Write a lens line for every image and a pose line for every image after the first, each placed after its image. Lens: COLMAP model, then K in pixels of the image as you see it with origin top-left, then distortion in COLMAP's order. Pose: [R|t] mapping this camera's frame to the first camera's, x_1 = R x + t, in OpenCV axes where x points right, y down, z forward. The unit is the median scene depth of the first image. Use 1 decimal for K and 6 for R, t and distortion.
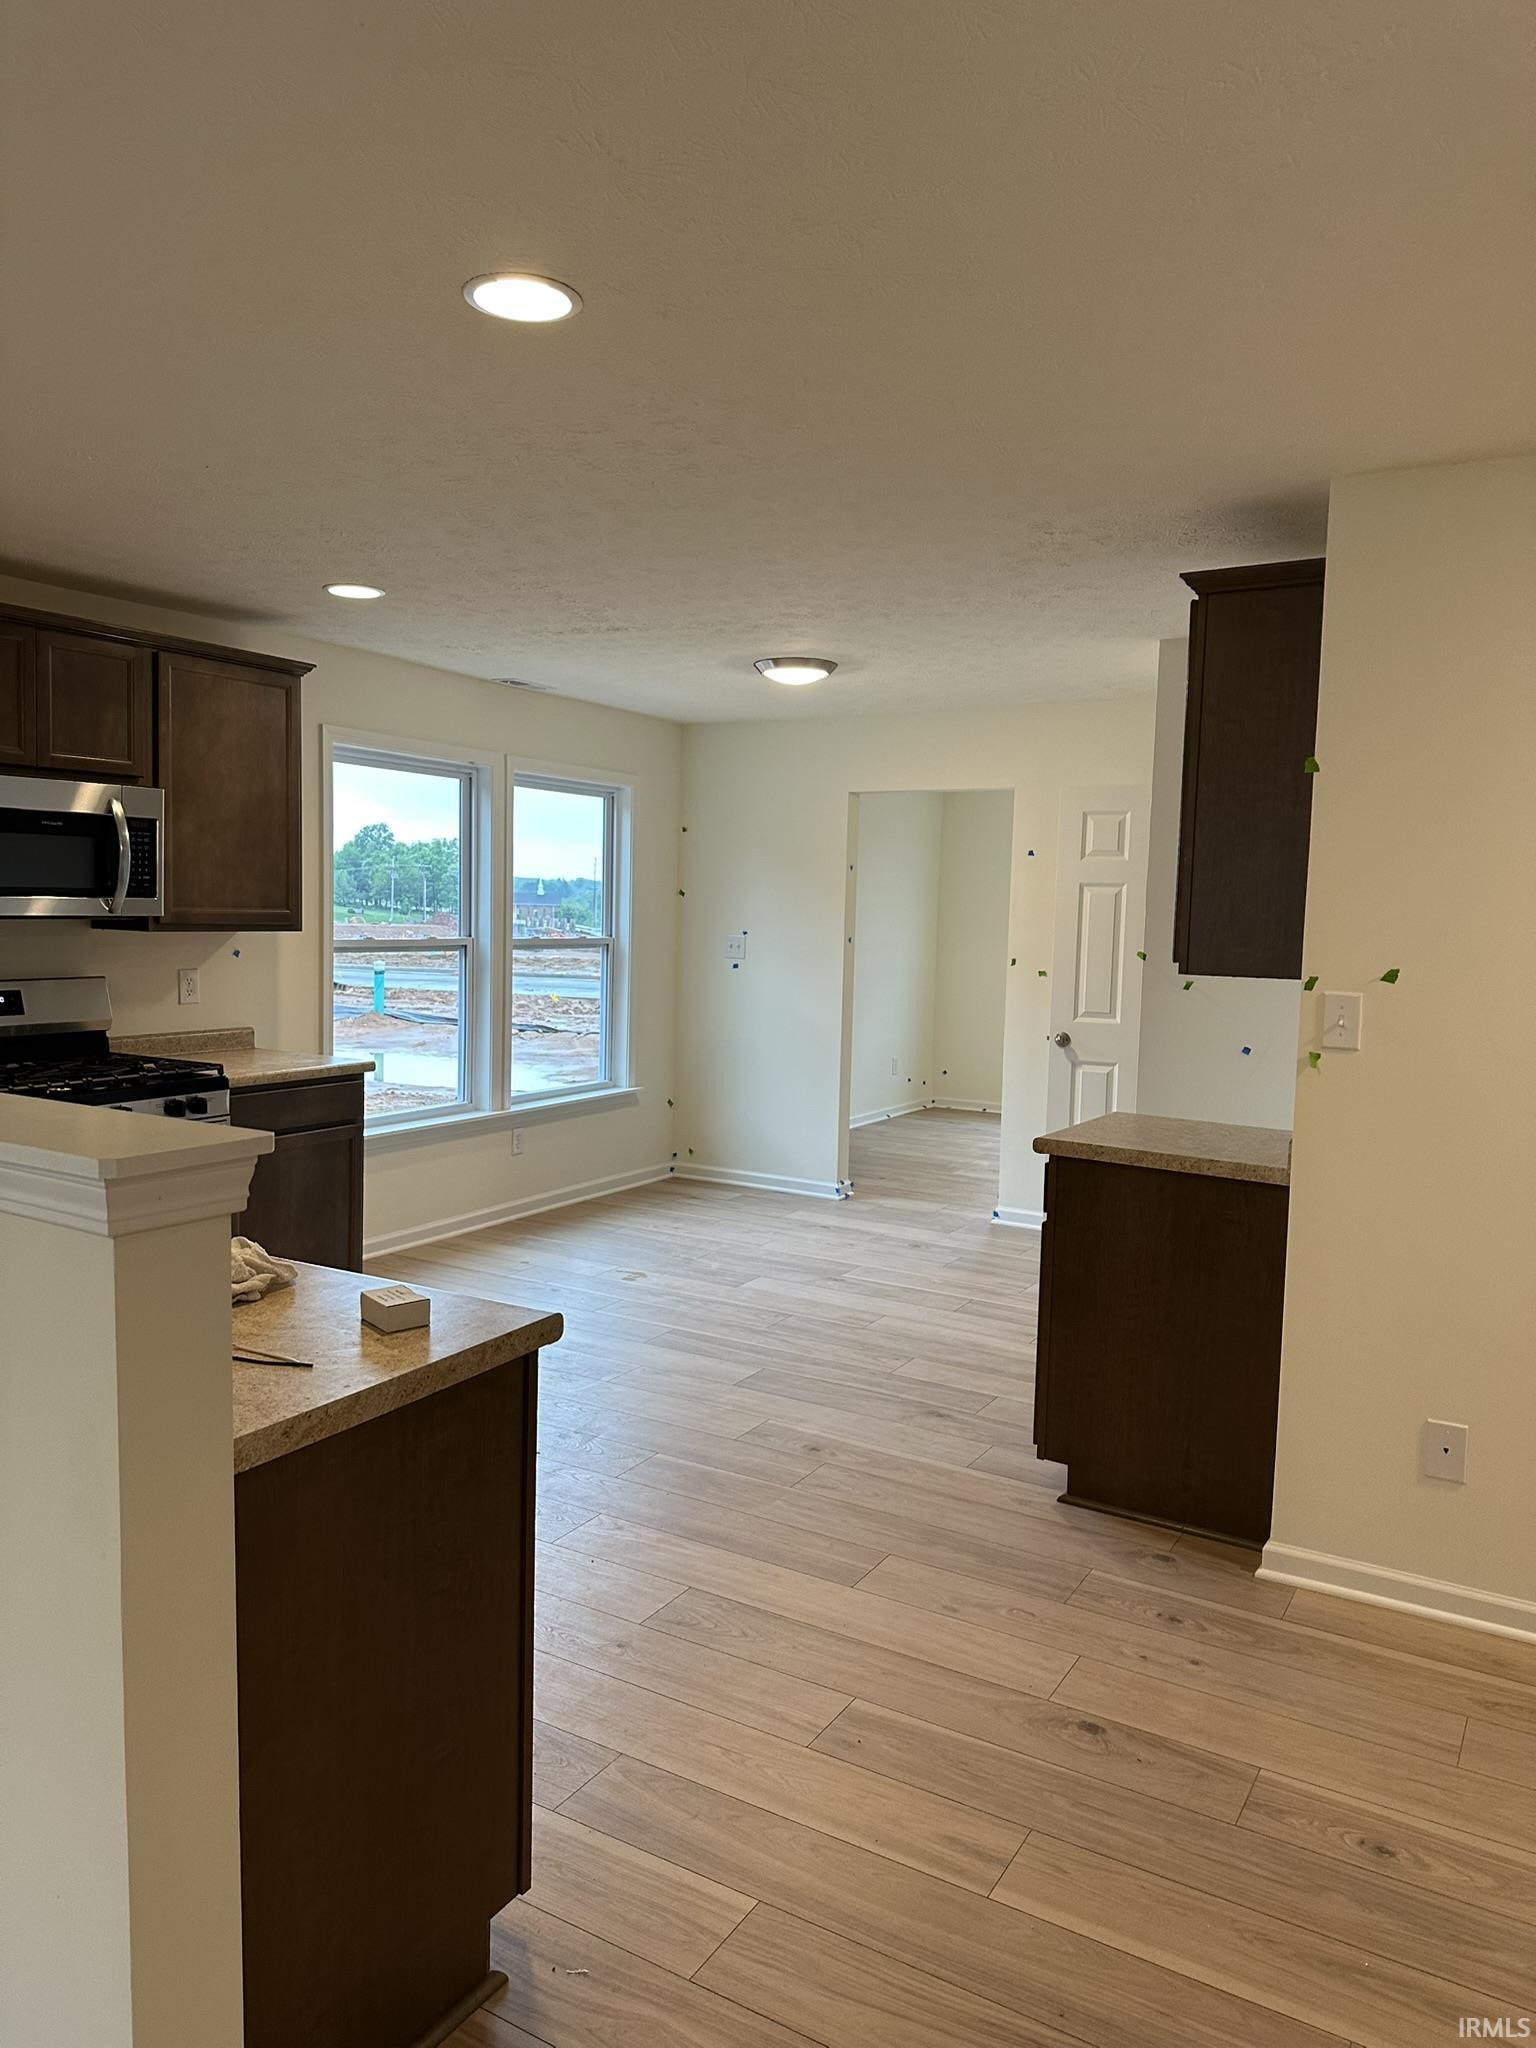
lens RADIAL K [[1443.5, 0, 765.8], [0, 1443.5, 1009.0], [0, 0, 1]] dist [0.045770, -0.053825]
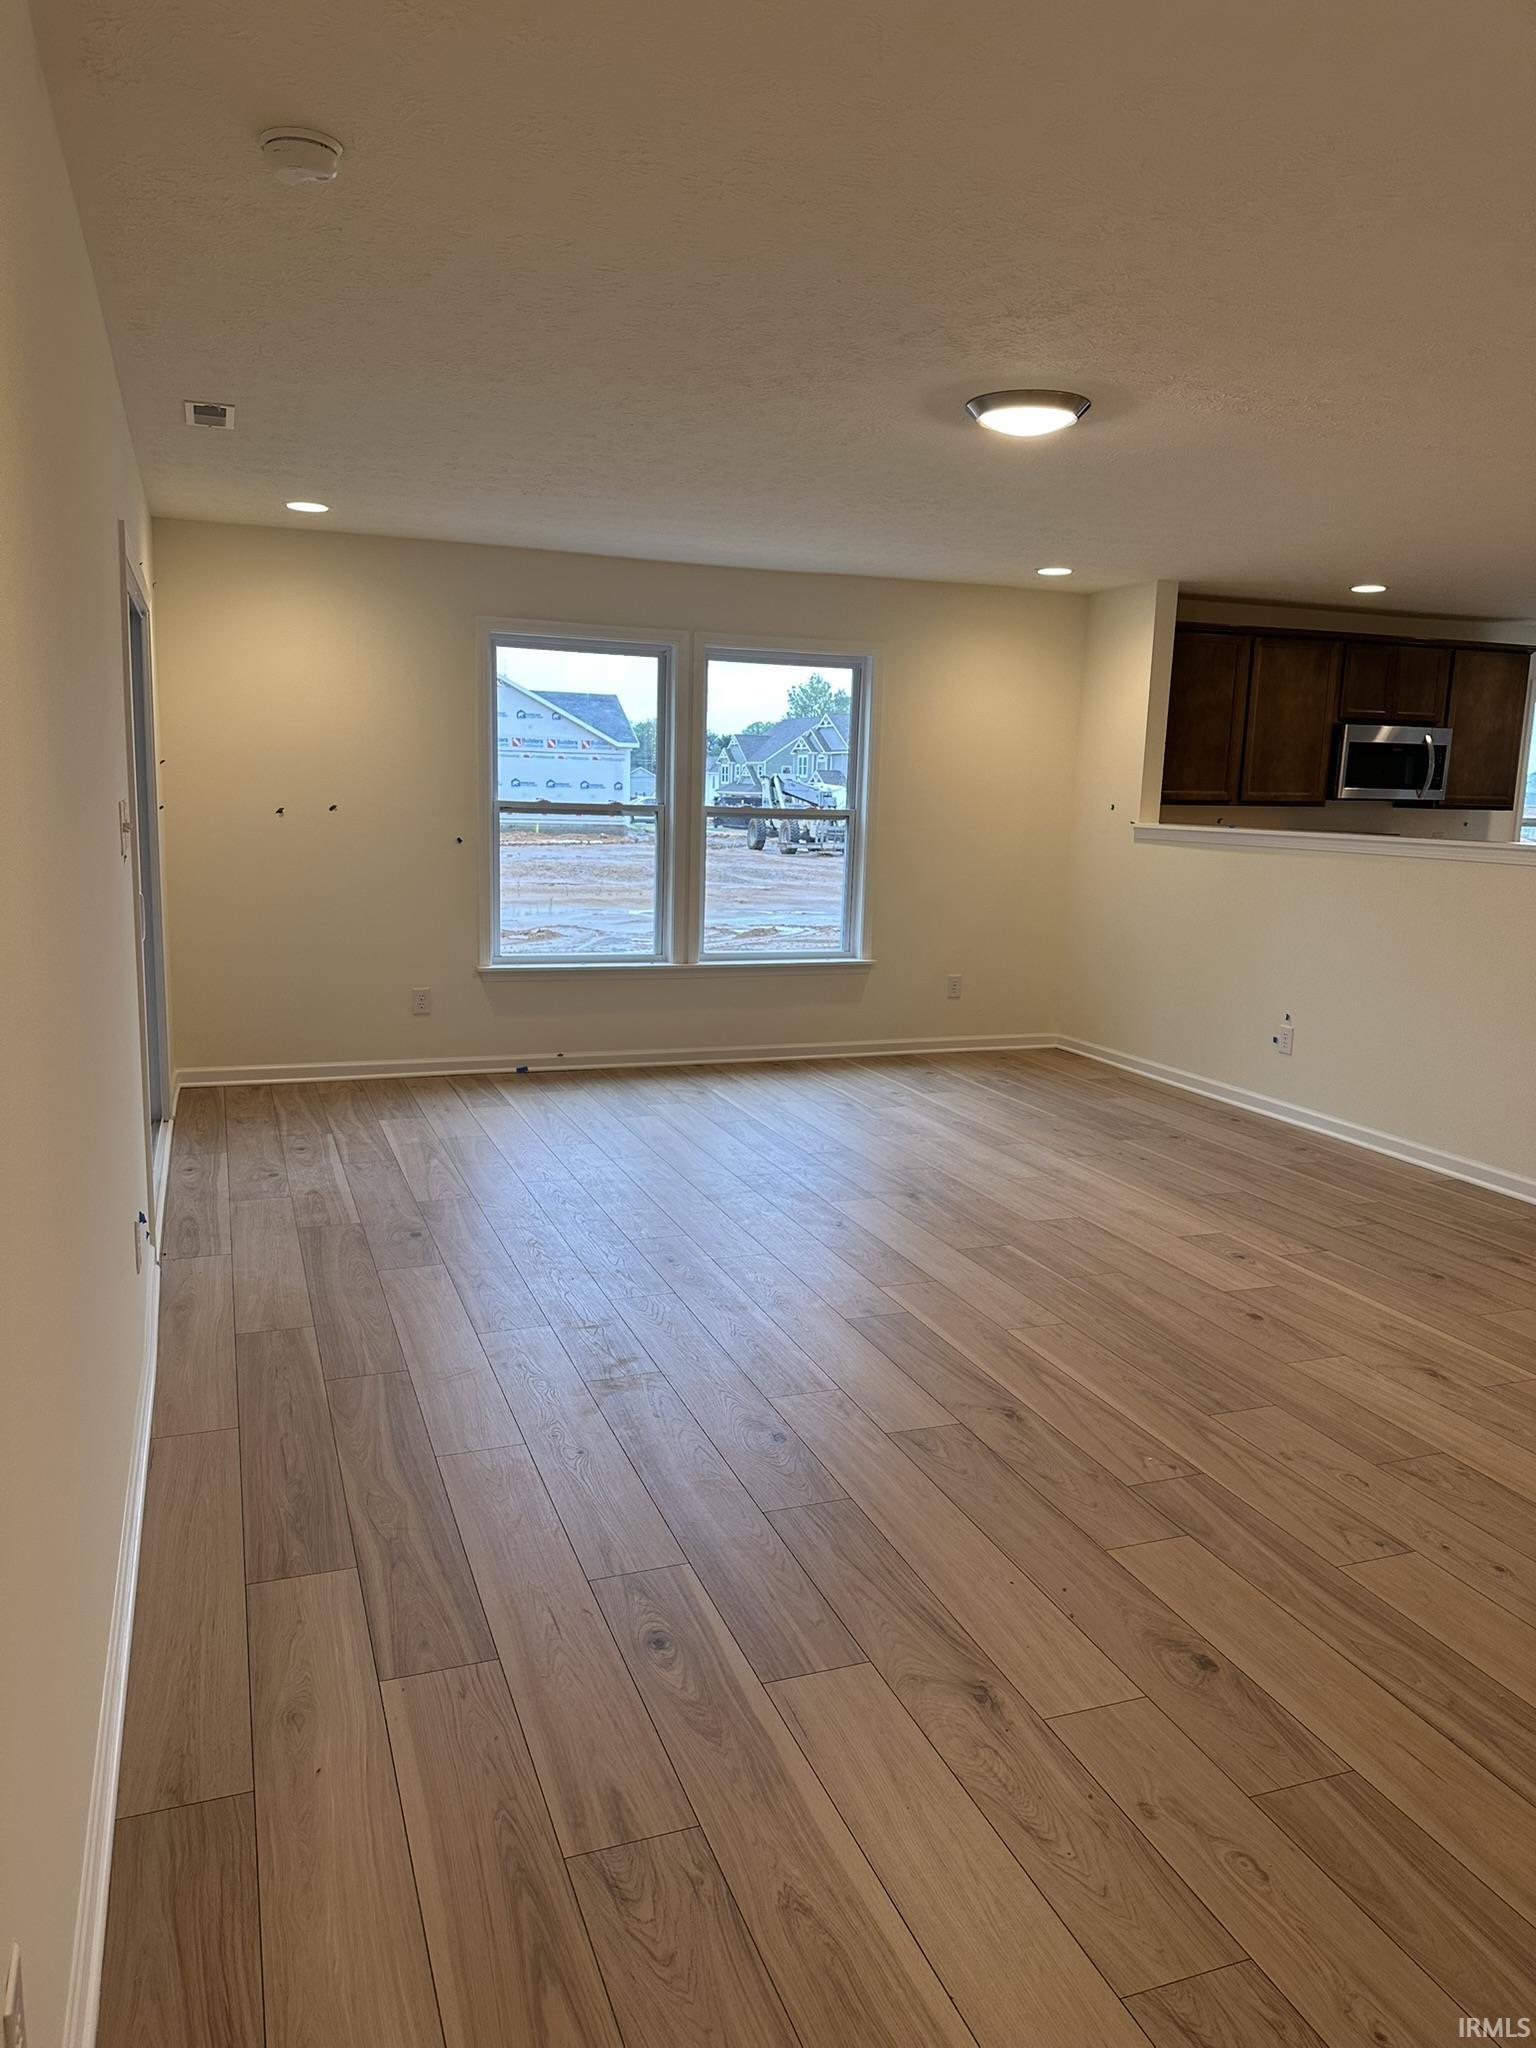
lens RADIAL K [[1443.5, 0, 730.0], [0, 1443.5, 1033.9], [0, 0, 1]] dist [0.045770, -0.053825]
pose [[0.775214, 0.101334, -0.623519, 0.057330], [-0.048830, 0.993709, 0.100787, 0.086561], [0.629809, -0.047686, 0.775285, -0.976529]]
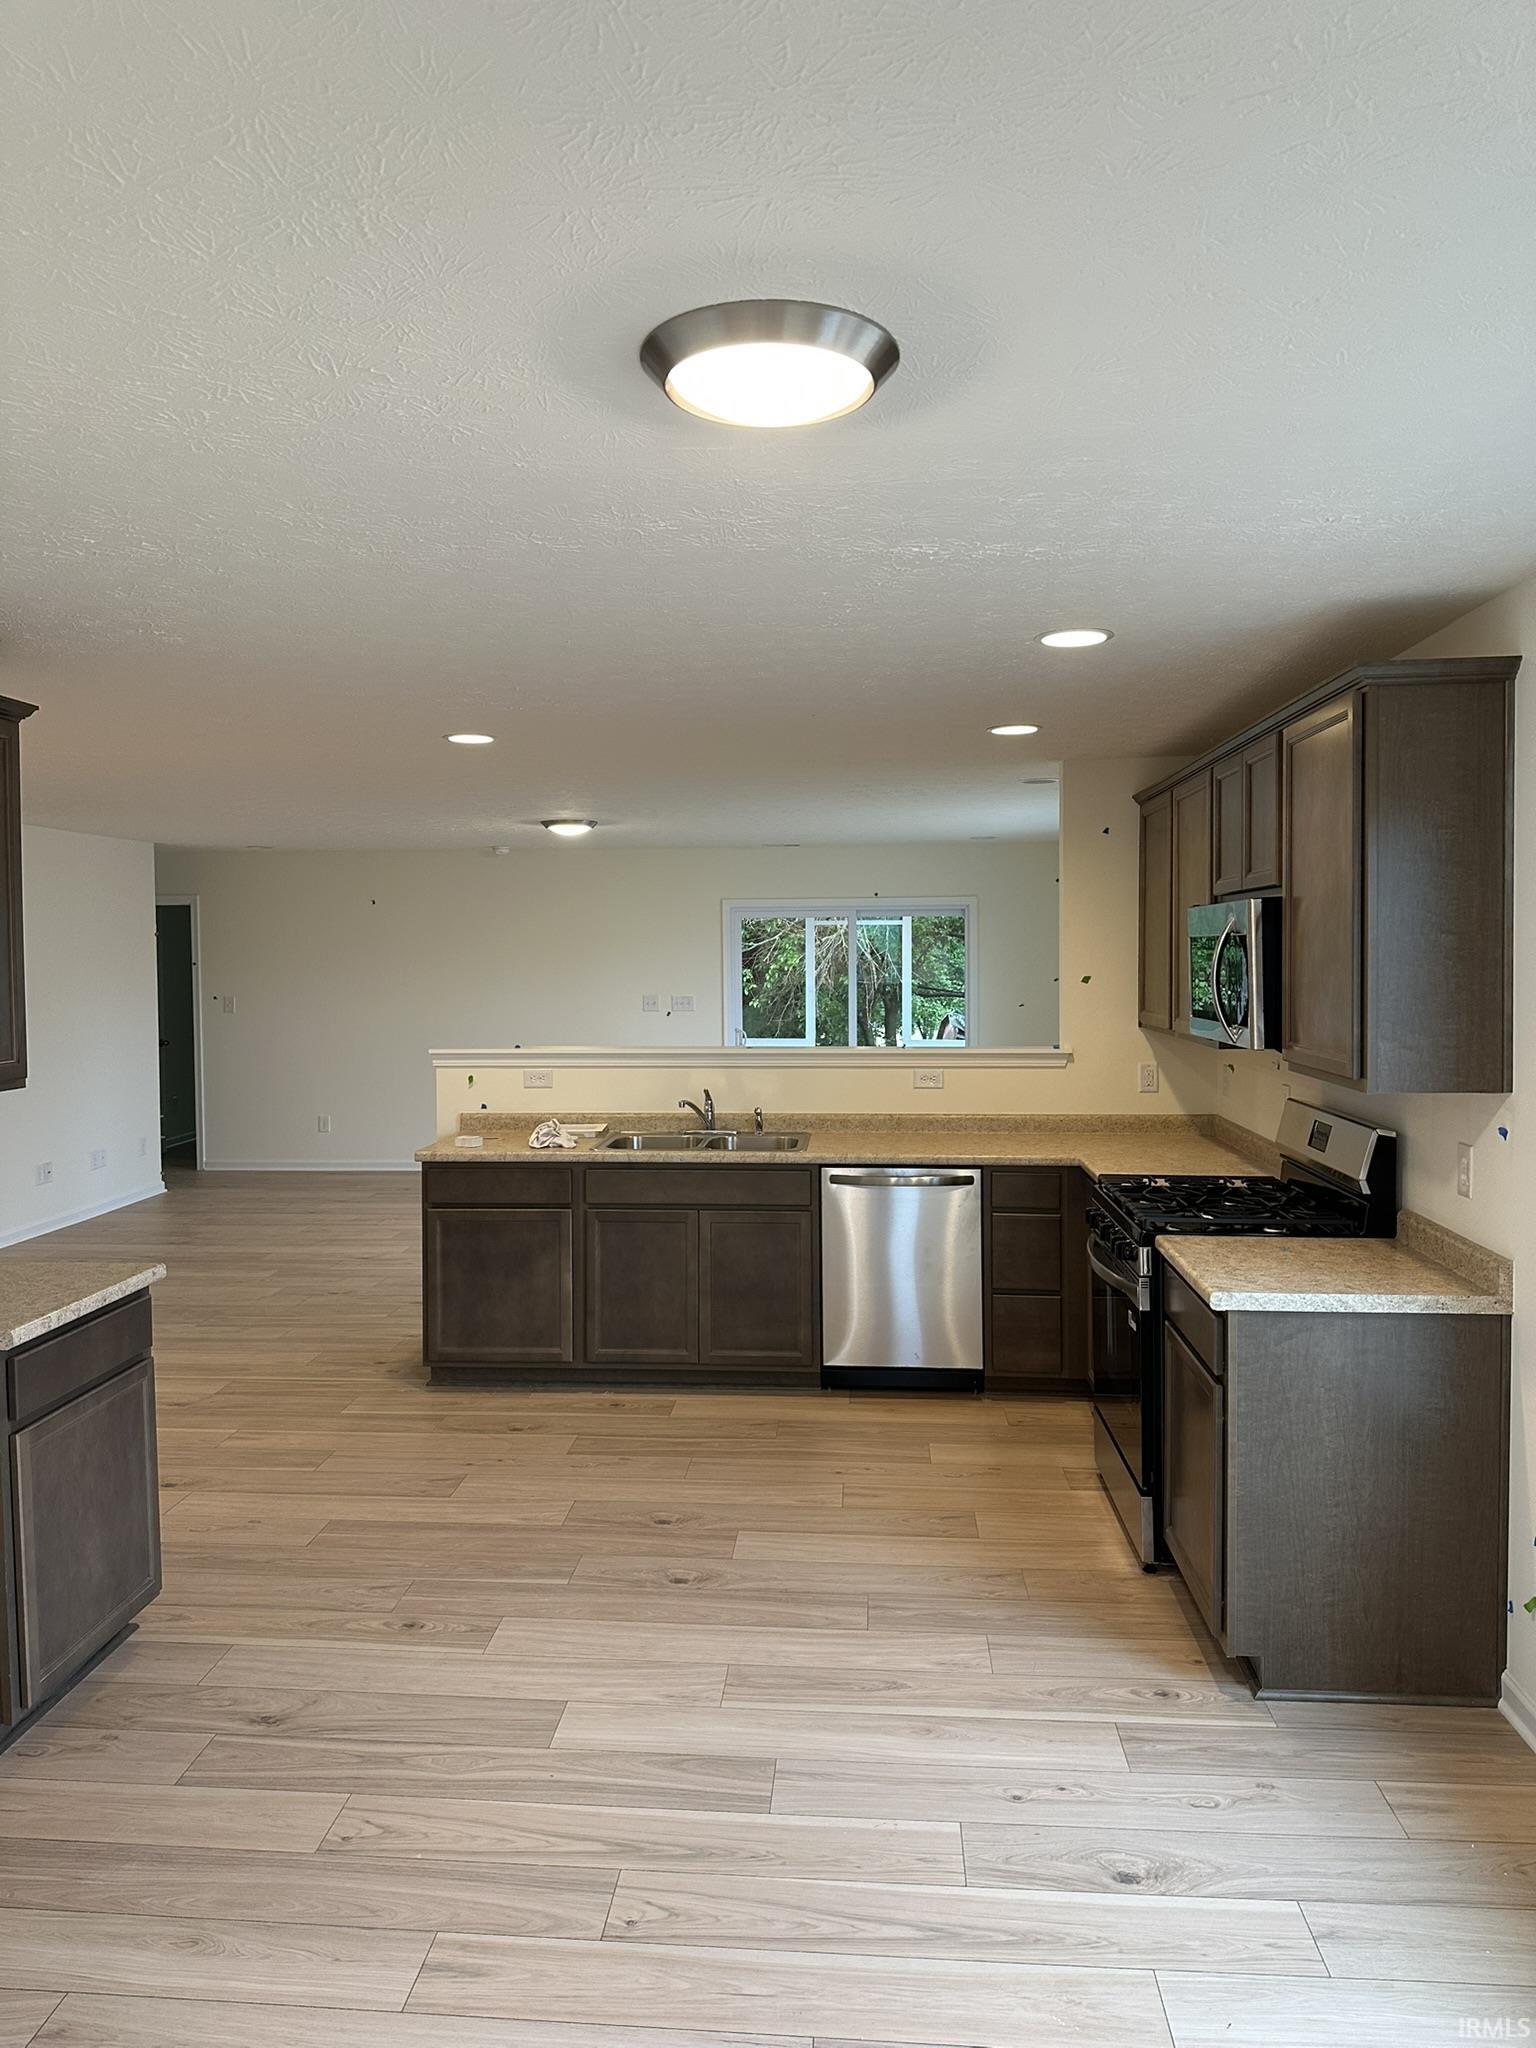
lens RADIAL K [[1443.5, 0, 765.0], [0, 1443.5, 998.5], [0, 0, 1]] dist [0.045770, -0.053825]
pose [[-0.896850, -0.004743, -0.442310, 0.209807], [-0.049359, 0.994771, 0.089414, -0.157482], [0.439573, 0.102023, -0.892394, 1.641702]]
